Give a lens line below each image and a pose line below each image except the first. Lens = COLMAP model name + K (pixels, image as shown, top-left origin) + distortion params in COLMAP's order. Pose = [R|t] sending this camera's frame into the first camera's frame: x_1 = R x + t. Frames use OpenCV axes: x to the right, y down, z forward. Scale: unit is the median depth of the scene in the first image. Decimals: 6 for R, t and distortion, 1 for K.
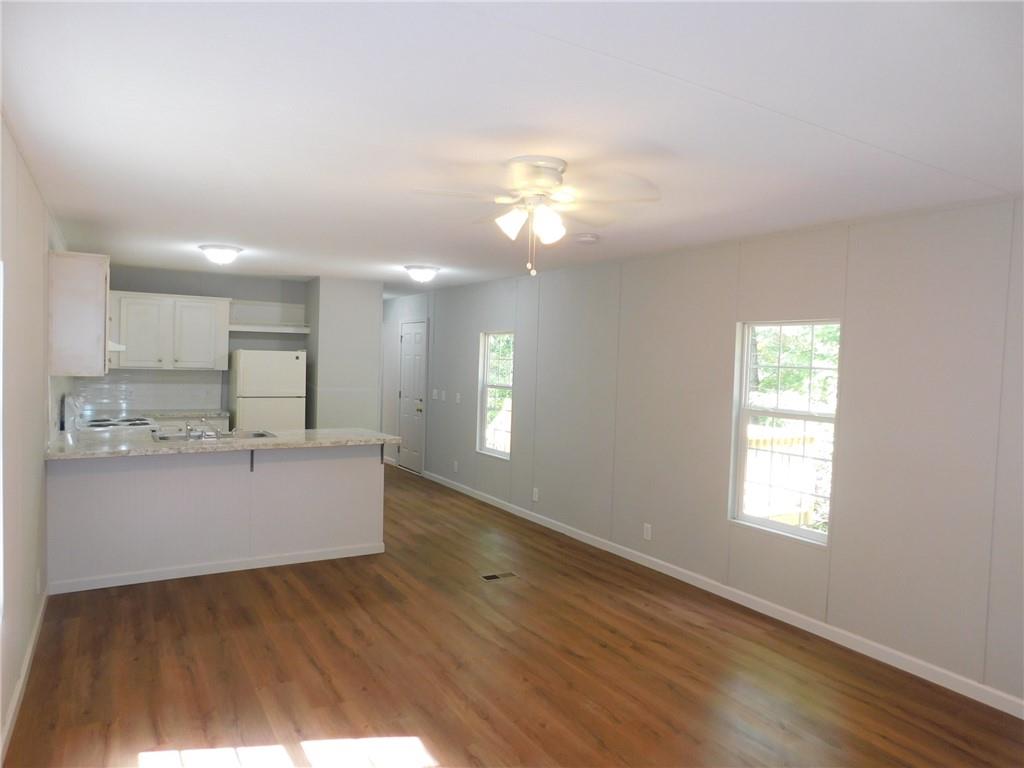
lens RADIAL K [[672.3, 0, 505.7], [0, 672.3, 380.2], [0, 0, 1]] dist [-0.057052, 0.045438]
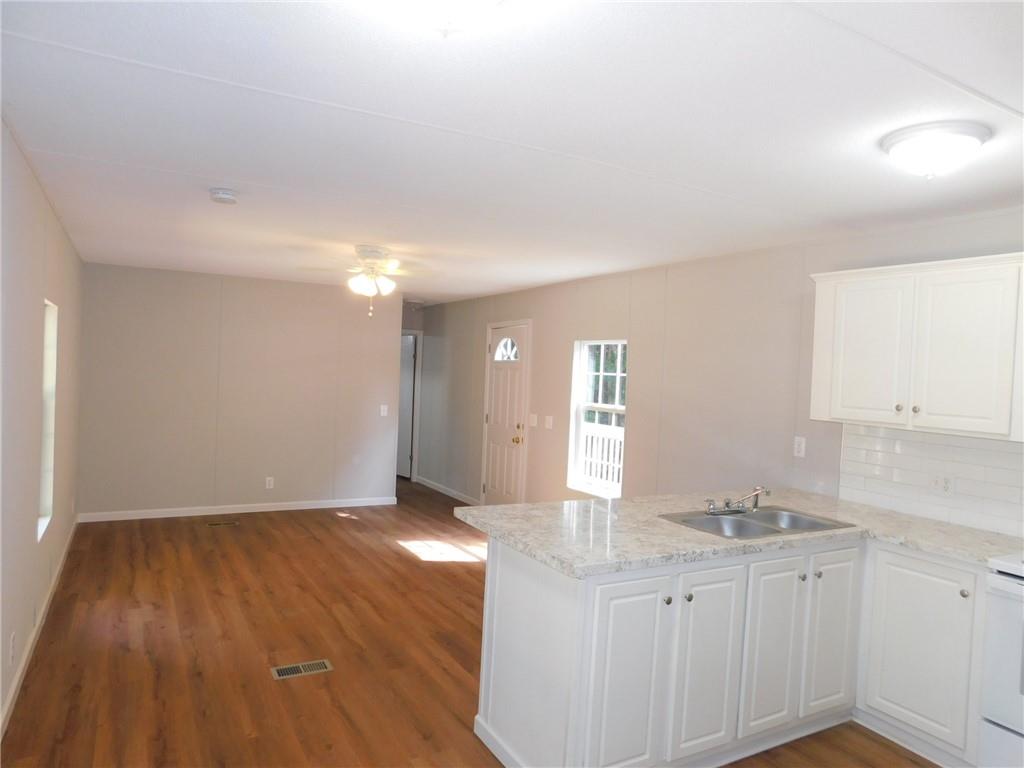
lens RADIAL K [[672.3, 0, 505.7], [0, 672.3, 380.2], [0, 0, 1]] dist [-0.057052, 0.045438]
pose [[-0.996673, -0.077890, 0.024018, -0.261085], [-0.076929, 0.996288, 0.038637, -0.066677], [-0.026938, 0.036660, -0.998965, 2.017691]]
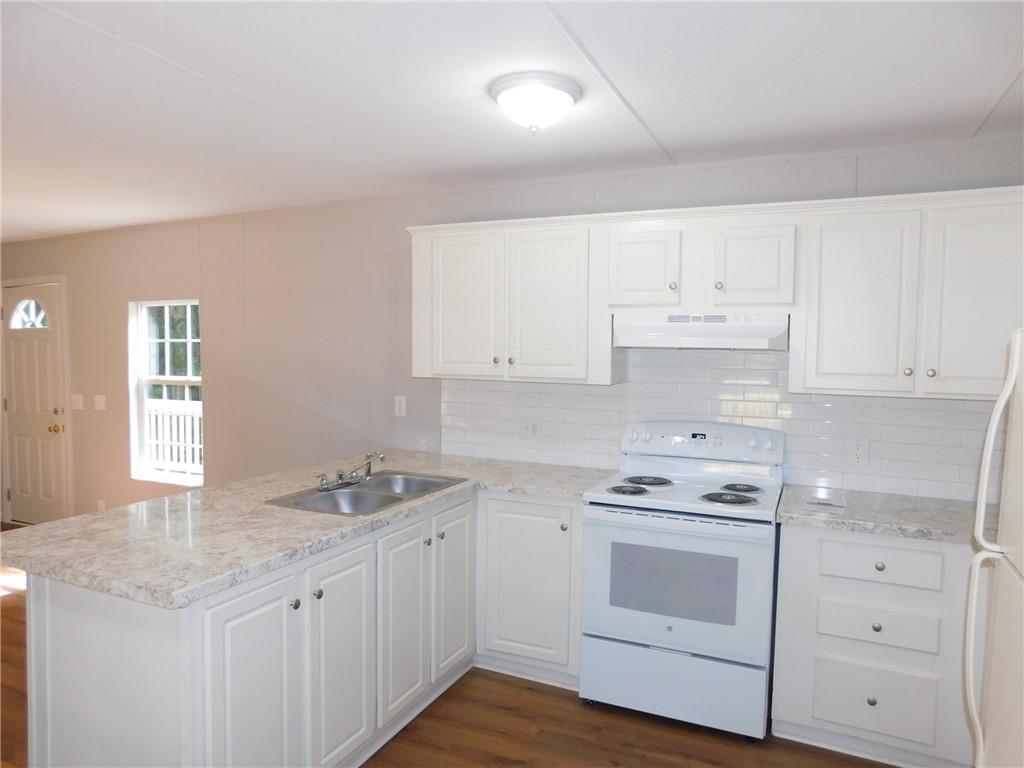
lens RADIAL K [[672.3, 0, 505.7], [0, 672.3, 380.2], [0, 0, 1]] dist [-0.057052, 0.045438]
pose [[-0.823761, -0.008158, -0.566878, -0.253211], [-0.045770, 0.997590, 0.052154, -0.059831], [0.565086, 0.068909, -0.822149, 1.921782]]
